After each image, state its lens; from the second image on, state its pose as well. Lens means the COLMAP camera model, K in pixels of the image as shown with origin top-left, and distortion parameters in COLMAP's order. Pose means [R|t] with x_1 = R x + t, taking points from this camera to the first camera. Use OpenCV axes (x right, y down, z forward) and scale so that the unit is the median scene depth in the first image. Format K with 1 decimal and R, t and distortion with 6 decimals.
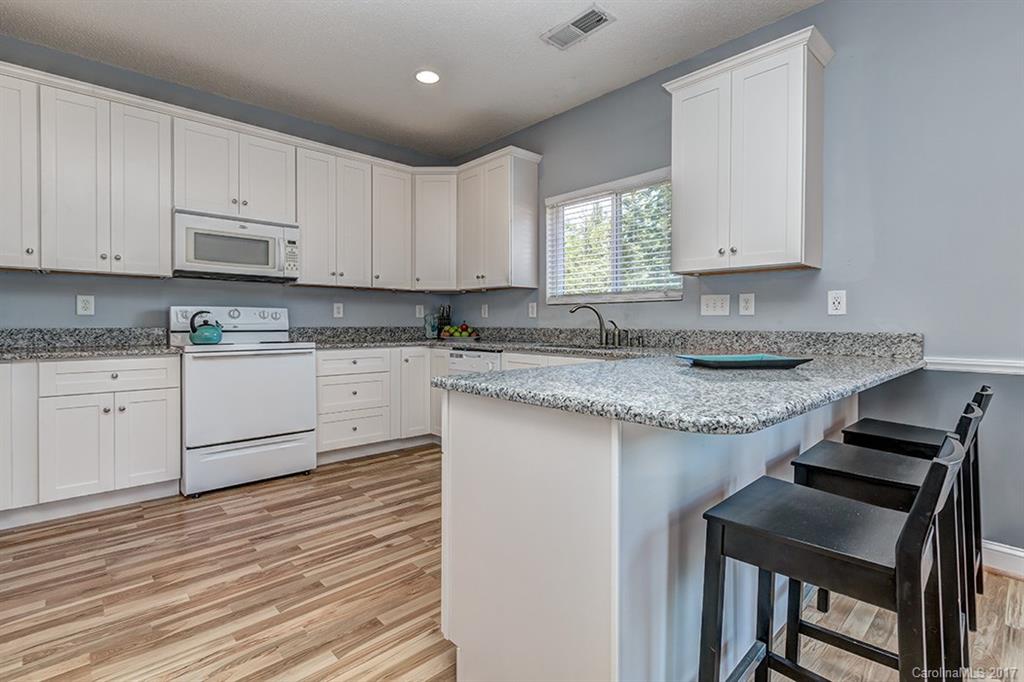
lens RADIAL K [[471.9, 0, 517.8], [0, 471.9, 324.6], [0, 0, 1]] dist [0.007967, -0.001269]
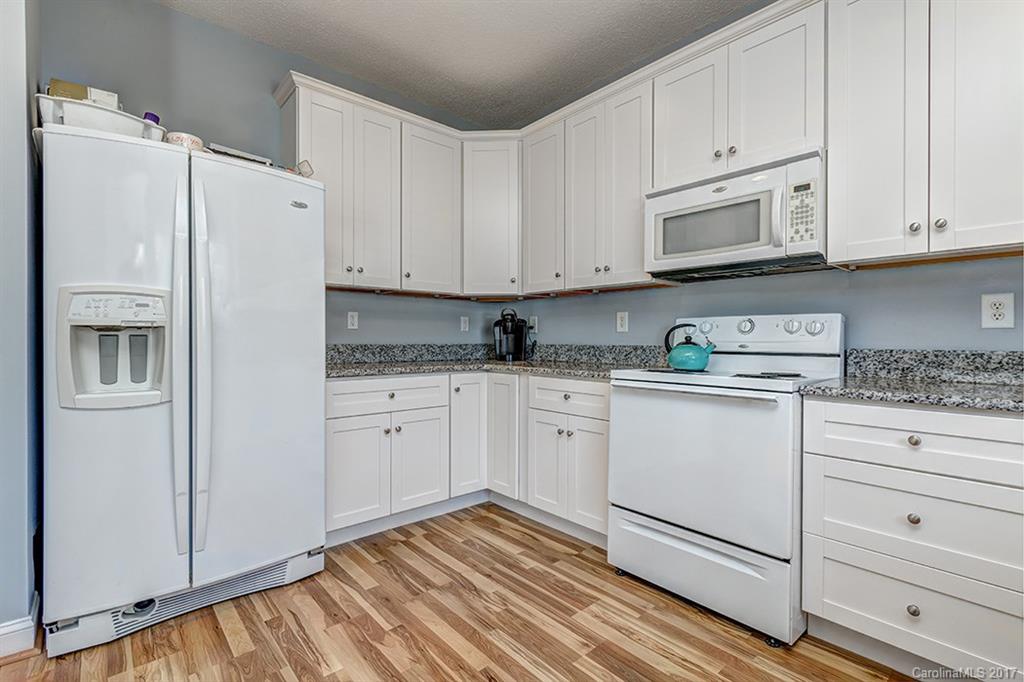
lens RADIAL K [[471.9, 0, 510.6], [0, 471.9, 340.8], [0, 0, 1]] dist [0.007967, -0.001269]
pose [[-0.038618, 0.004485, -0.999244, 0.066028], [-0.003987, 0.999981, 0.004642, -0.005284], [0.999246, 0.004163, -0.038600, 0.757957]]
